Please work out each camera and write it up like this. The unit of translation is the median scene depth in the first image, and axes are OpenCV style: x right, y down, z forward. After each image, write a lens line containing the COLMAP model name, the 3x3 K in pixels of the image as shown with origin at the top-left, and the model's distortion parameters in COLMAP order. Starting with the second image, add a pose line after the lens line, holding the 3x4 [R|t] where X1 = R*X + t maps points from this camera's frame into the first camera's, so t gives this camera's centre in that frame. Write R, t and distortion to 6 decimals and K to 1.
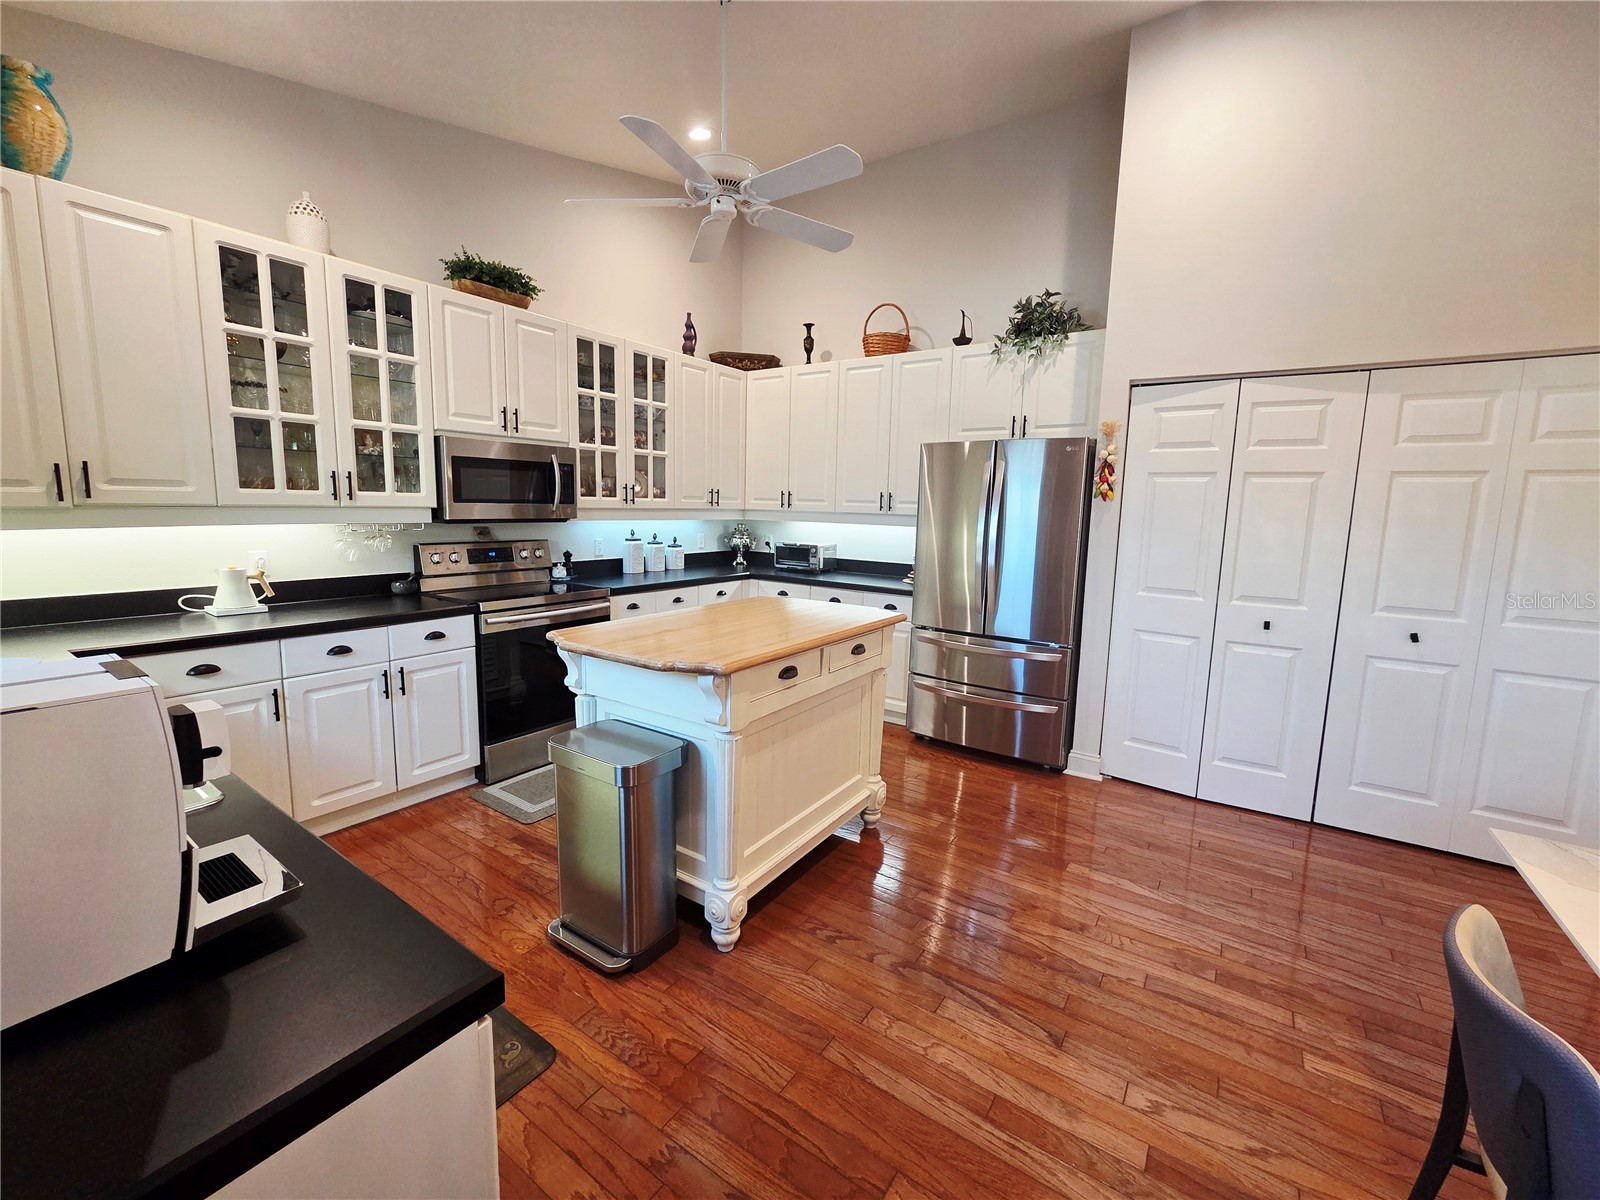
lens RADIAL K [[654.4, 0, 806.4], [0, 654.4, 589.3], [0, 0, 1]] dist [0.002193, -0.000568]
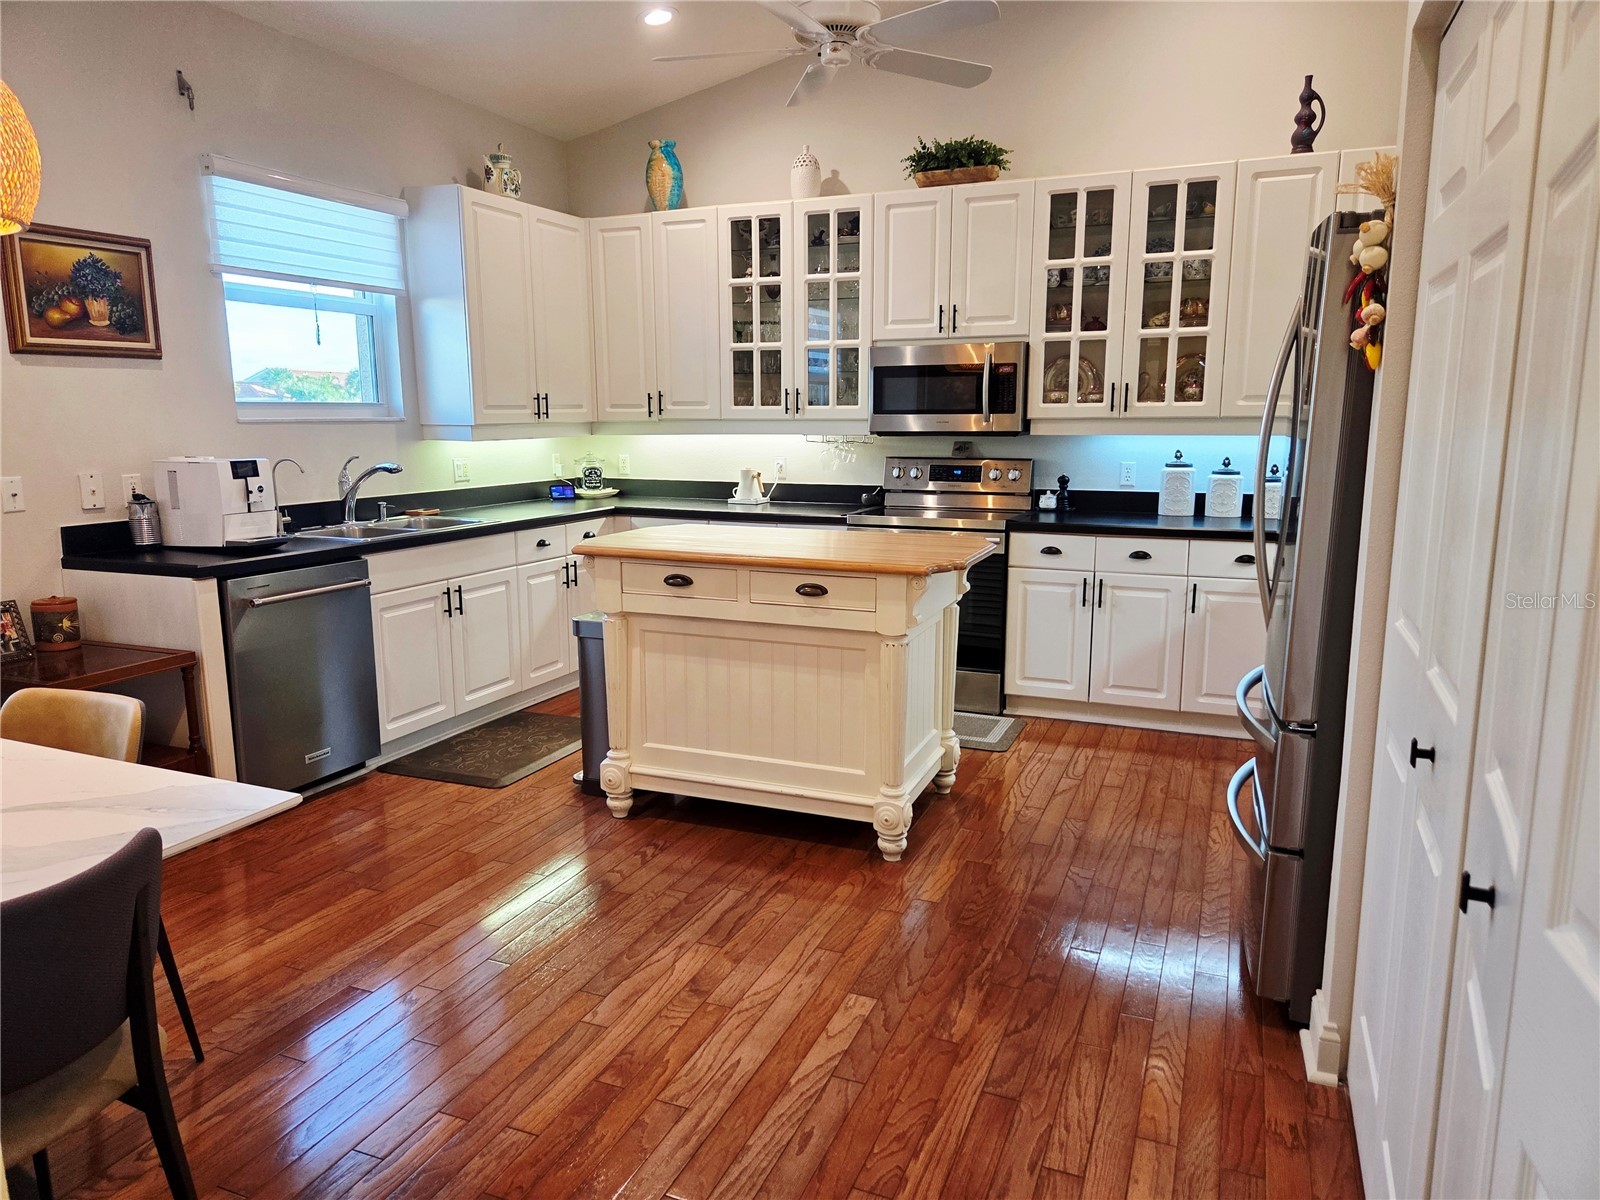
lens RADIAL K [[1075.3, 0, 800.0], [0, 1075.3, 600.0], [0, 0, 1]] dist [0.089574, -0.080506]
pose [[0.199864, 0.146308, -0.968839, 0.989534], [-0.120937, 0.984912, 0.123787, -0.040946], [0.972332, 0.092428, 0.214542, 0.527501]]
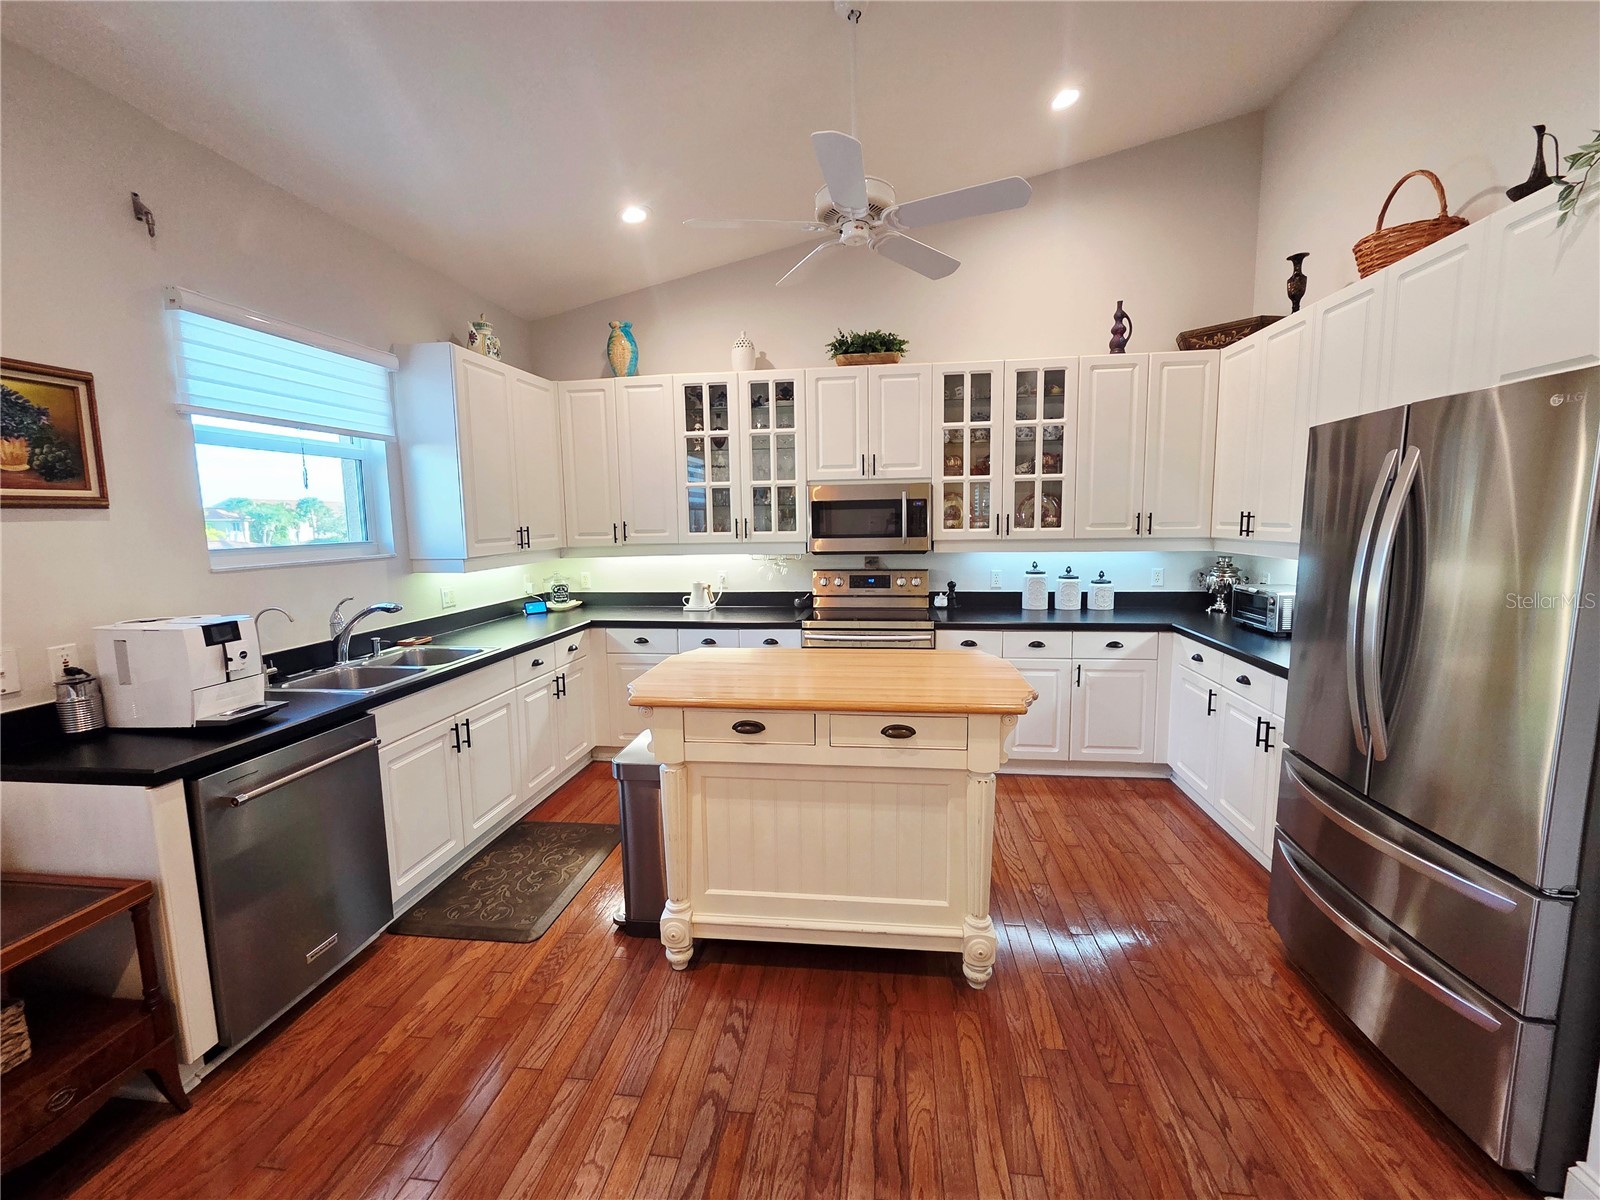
lens RADIAL K [[654.4, 0, 806.4], [0, 654.4, 589.3], [0, 0, 1]] dist [0.002193, -0.000568]
pose [[0.455486, 0.068416, -0.887610, 0.528676], [-0.090165, 0.995461, 0.030460, -0.068086], [0.885665, 0.066157, 0.459587, 0.394947]]
